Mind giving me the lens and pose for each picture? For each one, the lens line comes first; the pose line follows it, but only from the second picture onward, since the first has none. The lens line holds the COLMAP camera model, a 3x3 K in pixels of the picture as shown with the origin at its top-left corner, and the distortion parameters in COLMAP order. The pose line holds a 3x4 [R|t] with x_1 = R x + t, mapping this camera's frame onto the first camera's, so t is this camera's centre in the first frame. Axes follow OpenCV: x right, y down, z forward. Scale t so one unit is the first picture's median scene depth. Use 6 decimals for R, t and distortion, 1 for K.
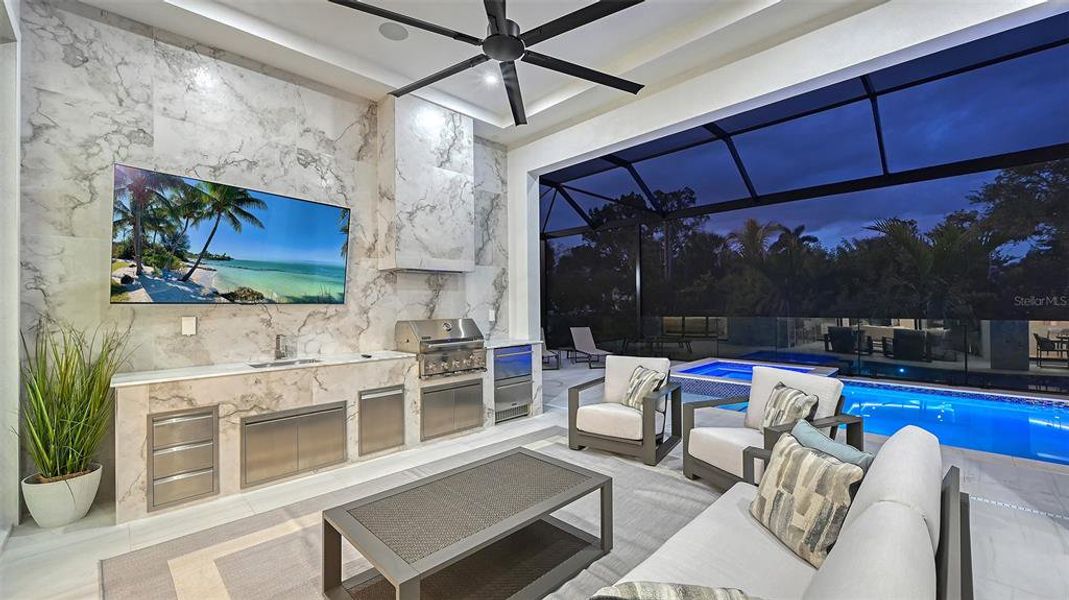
lens RADIAL K [[425.7, 0, 534.5], [0, 425.7, 300.0], [0, 0, 1]] dist [0.001223, 0.000124]
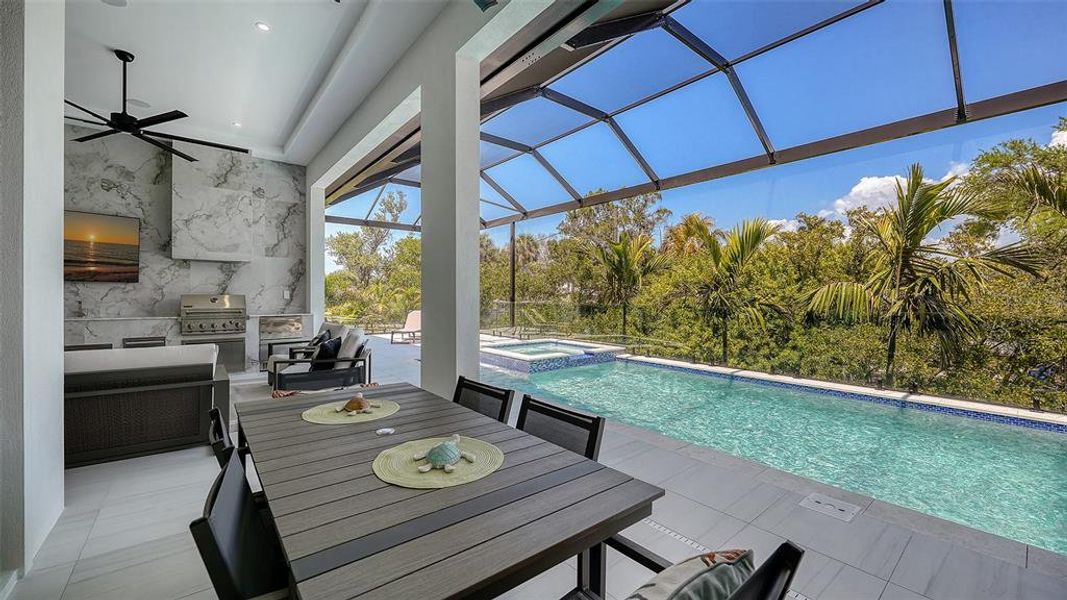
lens RADIAL K [[420.9, 0, 533.5], [0, 420.9, 300.0], [0, 0, 1]] dist [-0.001211, -0.000093]
pose [[0.993657, 0.016566, -0.111231, 1.020039], [-0.014415, 0.999694, 0.020111, 0.019470], [0.111530, -0.018380, 0.993591, -0.285598]]
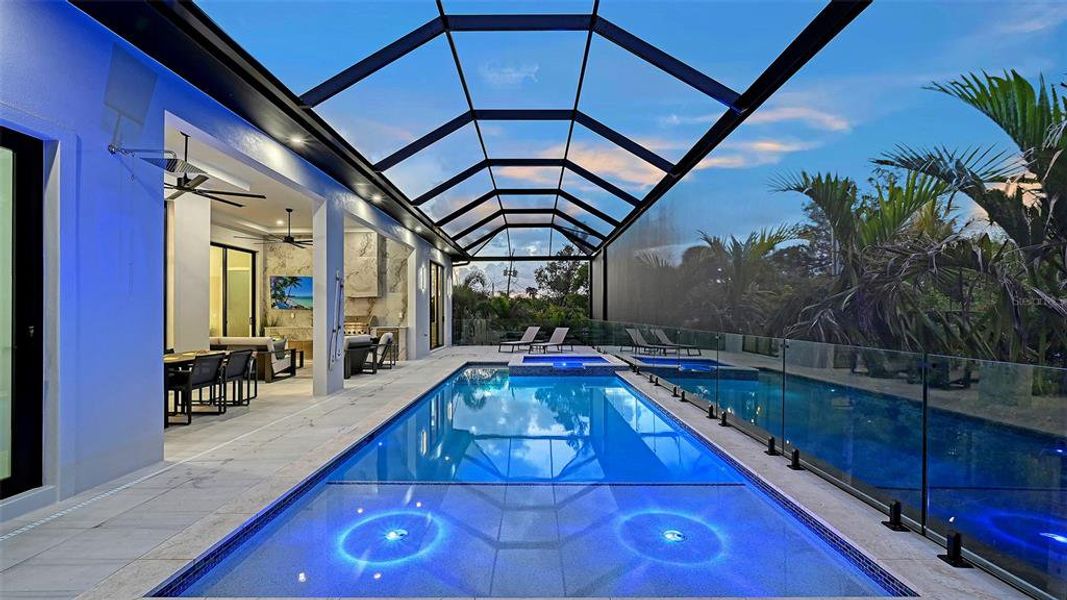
lens RADIAL K [[424.9, 0, 533.5], [0, 424.9, 300.0], [0, 0, 1]] dist [0.001223, 0.000124]
pose [[0.694784, 0.000763, -0.719218, 2.418646], [0.000704, 0.999998, 0.001741, -0.055581], [0.719218, -0.001716, 0.694783, -0.027273]]
